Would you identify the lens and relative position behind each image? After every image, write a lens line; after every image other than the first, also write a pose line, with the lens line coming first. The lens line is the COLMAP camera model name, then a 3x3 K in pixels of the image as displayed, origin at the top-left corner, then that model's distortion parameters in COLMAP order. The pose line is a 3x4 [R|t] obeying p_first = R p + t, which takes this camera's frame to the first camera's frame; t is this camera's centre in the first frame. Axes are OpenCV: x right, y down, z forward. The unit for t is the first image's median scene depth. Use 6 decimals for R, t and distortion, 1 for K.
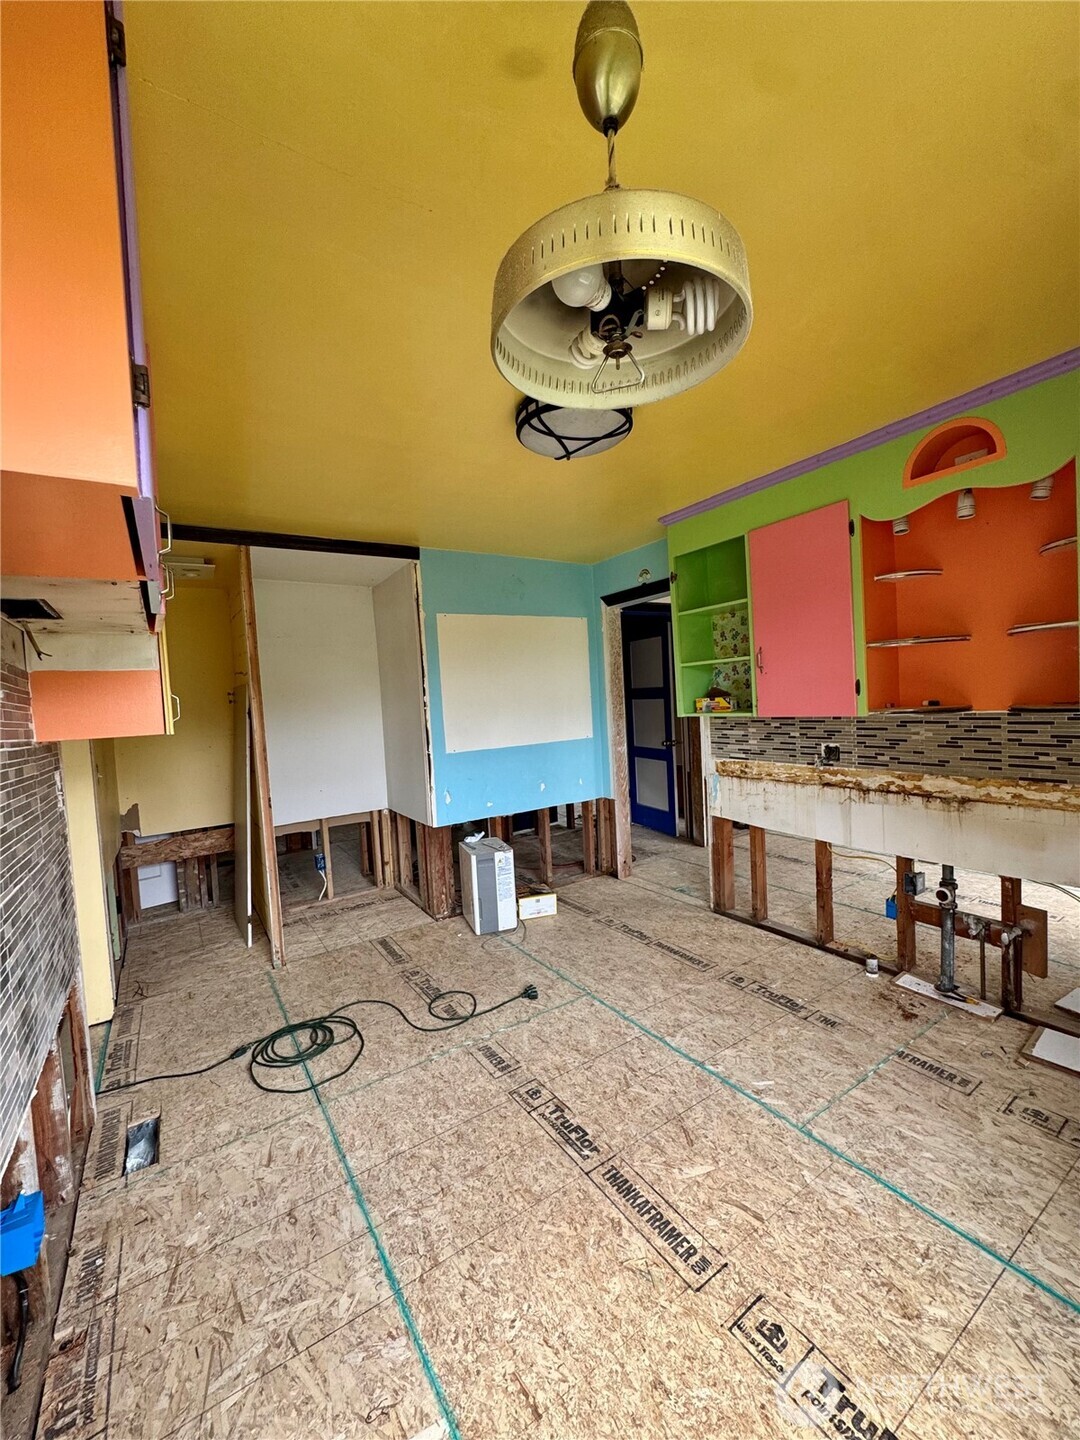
lens RADIAL K [[574.5, 0, 543.7], [0, 574.5, 721.8], [0, 0, 1]] dist [-0.000688, 0.000040]
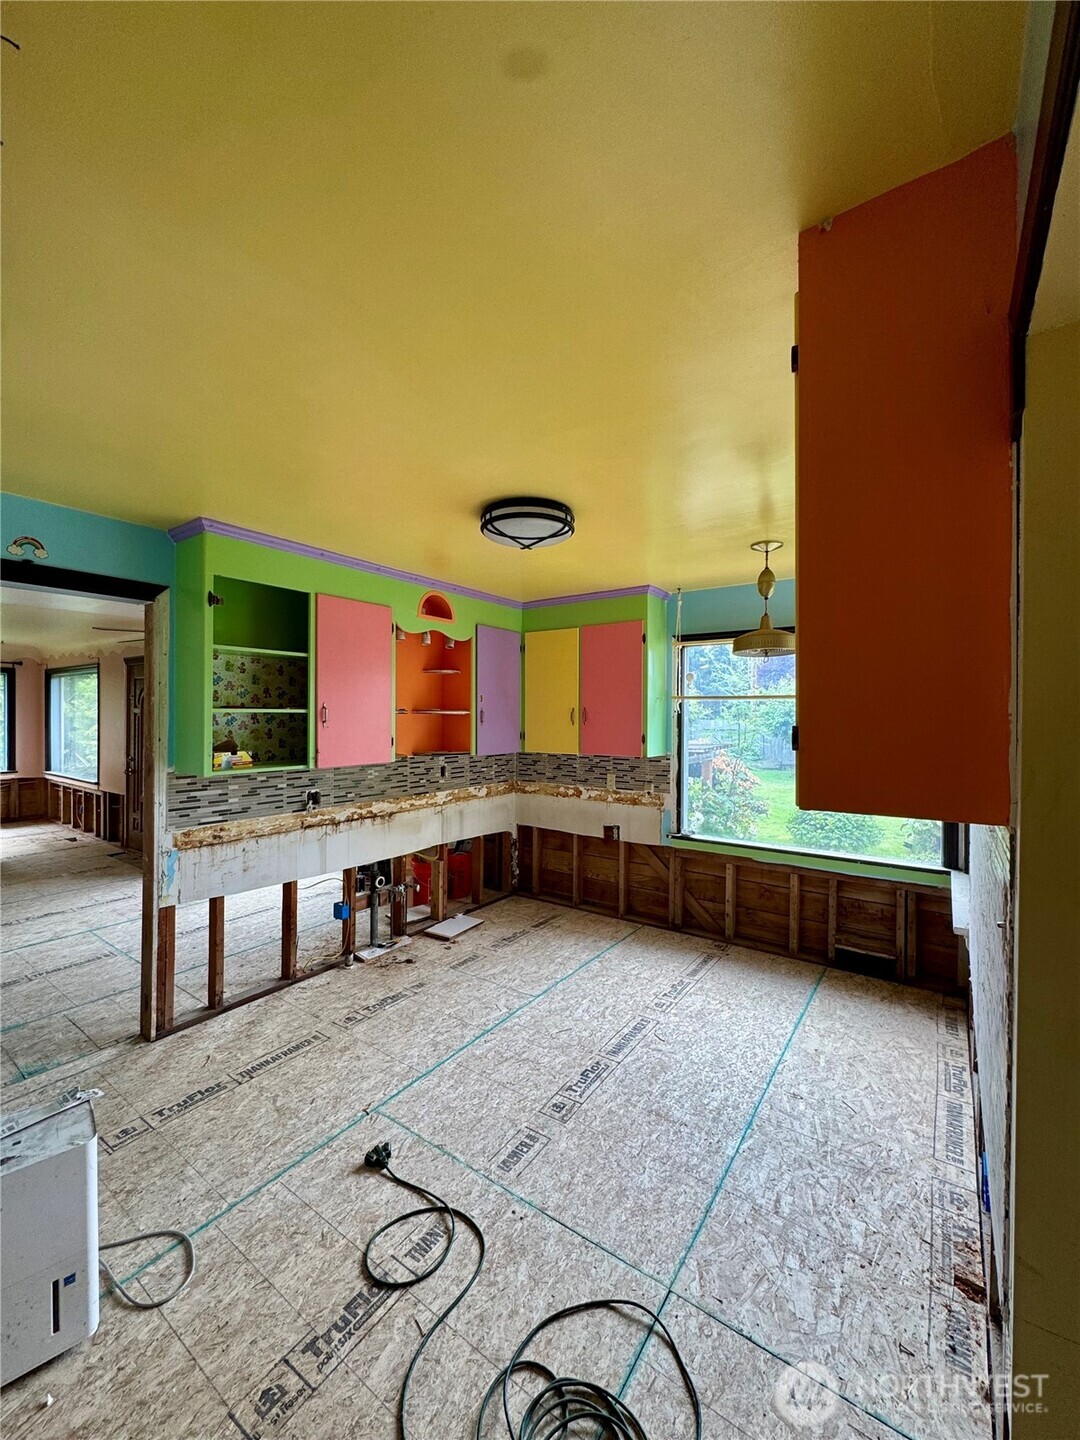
lens RADIAL K [[574.5, 0, 541.1], [0, 574.5, 718.5], [0, 0, 1]] dist [-0.000688, 0.000040]
pose [[-0.363793, 0.048314, 0.930226, -0.746300], [0.052789, 0.998118, -0.031196, -0.044938], [-0.929983, 0.037756, -0.365659, 0.984424]]
